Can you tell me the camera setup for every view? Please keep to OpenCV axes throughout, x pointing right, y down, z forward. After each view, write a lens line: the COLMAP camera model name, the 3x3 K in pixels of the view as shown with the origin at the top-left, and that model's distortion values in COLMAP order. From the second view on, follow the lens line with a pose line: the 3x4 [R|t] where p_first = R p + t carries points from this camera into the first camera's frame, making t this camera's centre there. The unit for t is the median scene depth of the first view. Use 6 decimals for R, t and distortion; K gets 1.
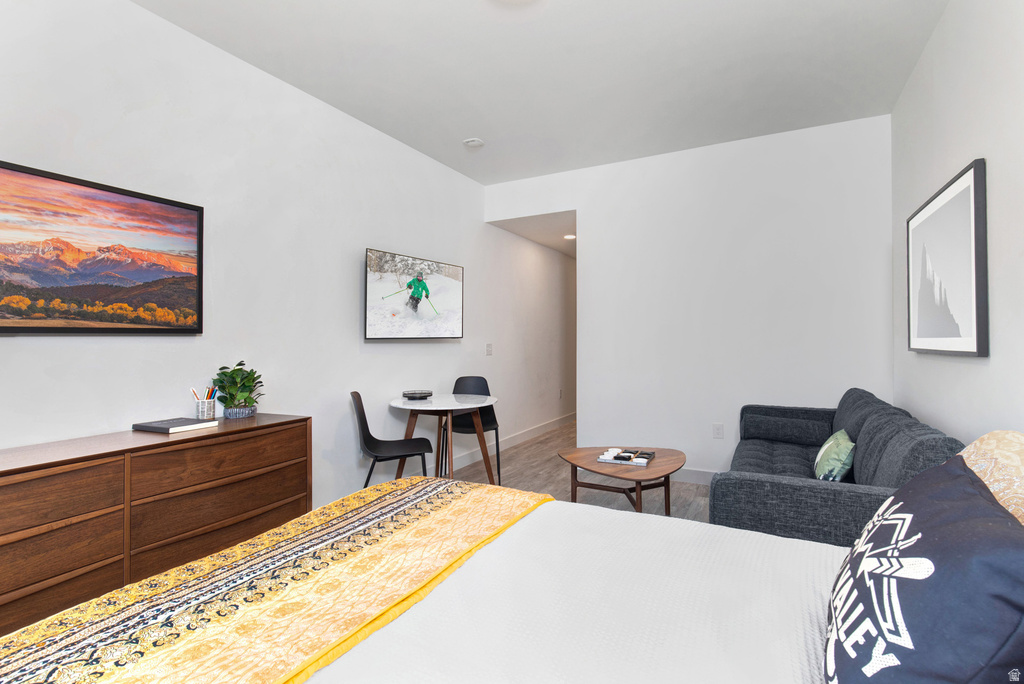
lens RADIAL K [[464.4, 0, 502.3], [0, 464.4, 338.8], [0, 0, 1]] dist [-0.002896, -0.000453]
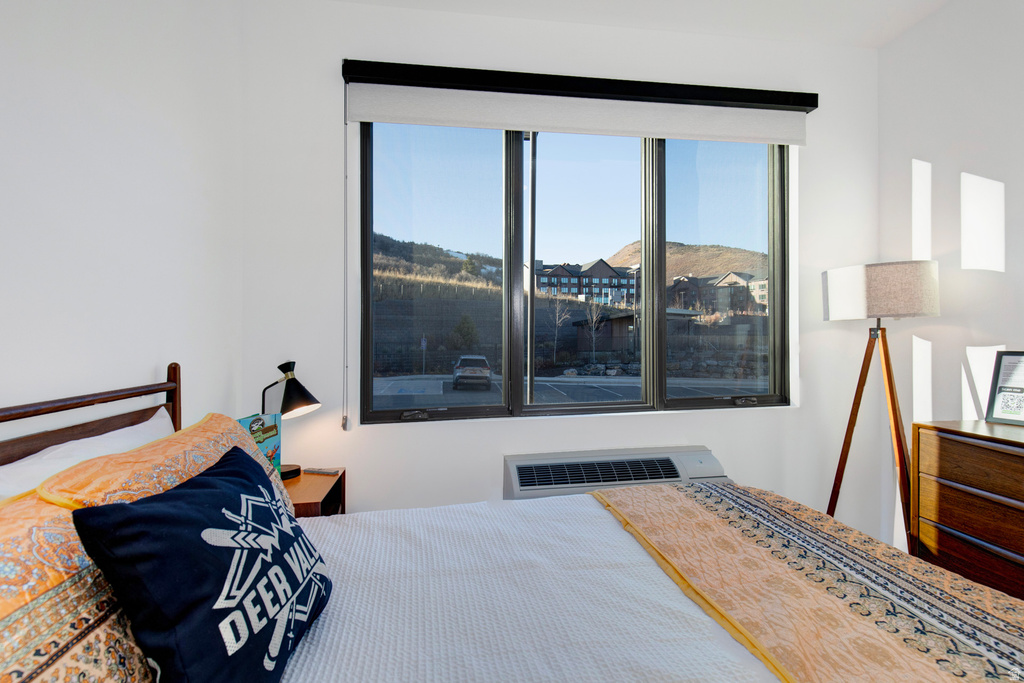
lens RADIAL K [[477.3, 0, 517.6], [0, 477.3, 330.1], [0, 0, 1]] dist [0.001312, -0.000226]
pose [[-0.779822, 0.013920, -0.625847, 0.388095], [0.025400, 0.999633, -0.009414, 0.002581], [0.625486, -0.023238, -0.779889, 0.839485]]
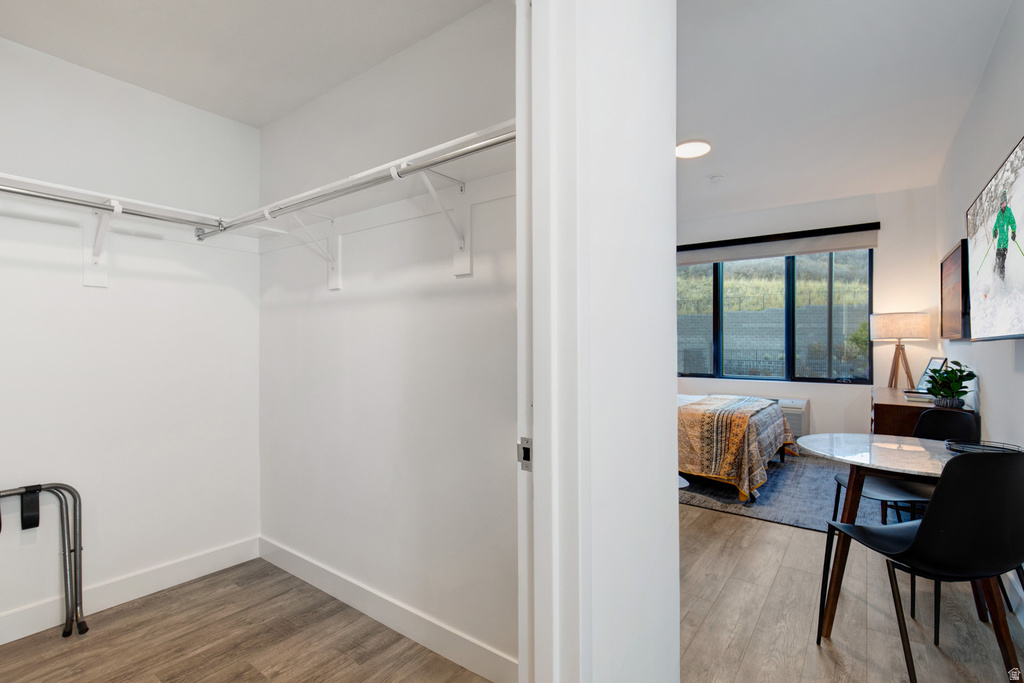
lens RADIAL K [[479.0, 0, 519.1], [0, 479.0, 345.9], [0, 0, 1]] dist [0.010857, -0.000645]
pose [[-0.993633, 0.007588, 0.112409, 0.518103], [0.007316, 0.999969, -0.002833, 0.006748], [-0.112427, -0.001992, -0.993658, 3.007741]]
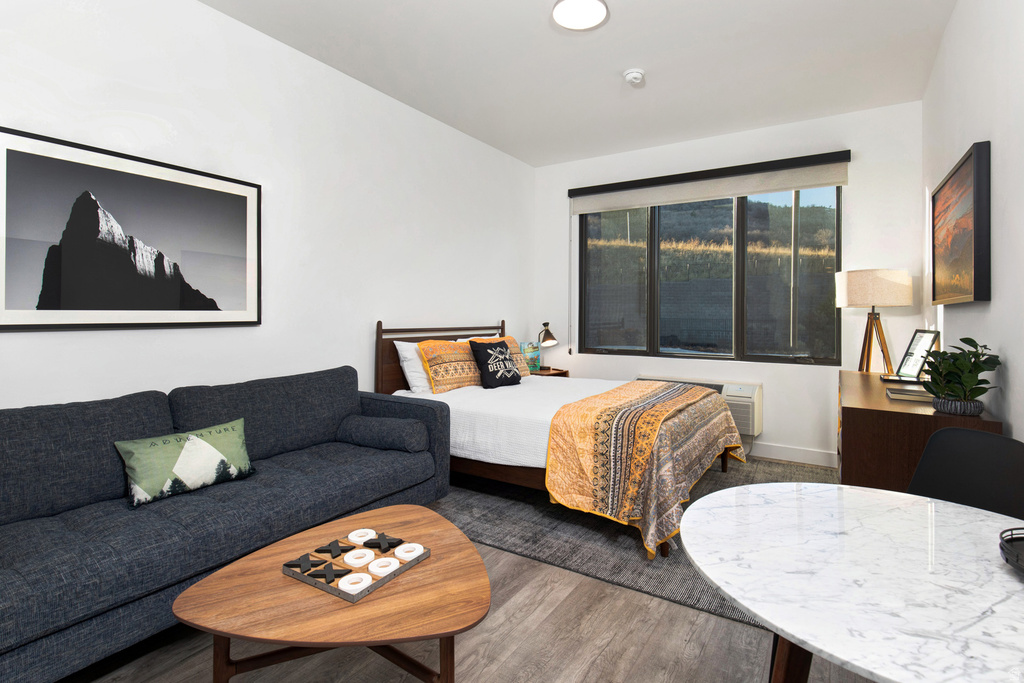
lens RADIAL K [[500.2, 0, 536.5], [0, 500.2, 312.6], [0, 0, 1]] dist [0.010141, 0.000133]
pose [[-0.999696, 0.003718, 0.024392, 0.118316], [0.003573, 0.999976, -0.005987, 0.014188], [-0.024414, -0.005898, -0.999685, 2.311614]]
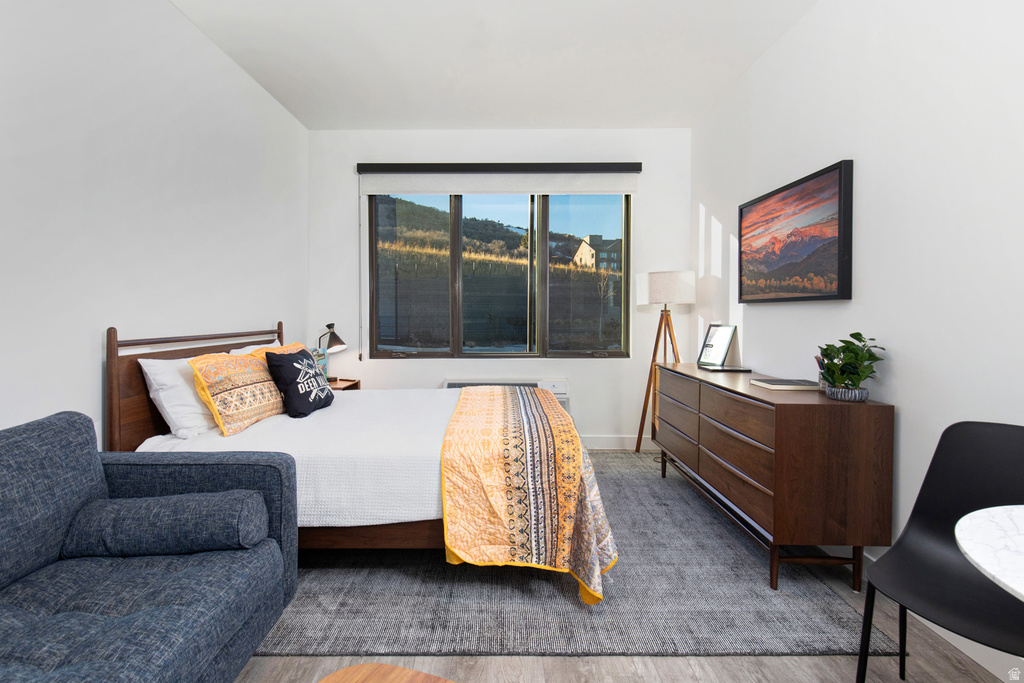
lens RADIAL K [[480.6, 0, 500.8], [0, 480.6, 322.2], [0, 0, 1]] dist [0.010202, -0.000448]
pose [[-0.871273, 0.020861, -0.490355, 0.501931], [0.011137, 0.999679, 0.022741, 0.006002], [0.490673, 0.014353, -0.871226, 1.847190]]
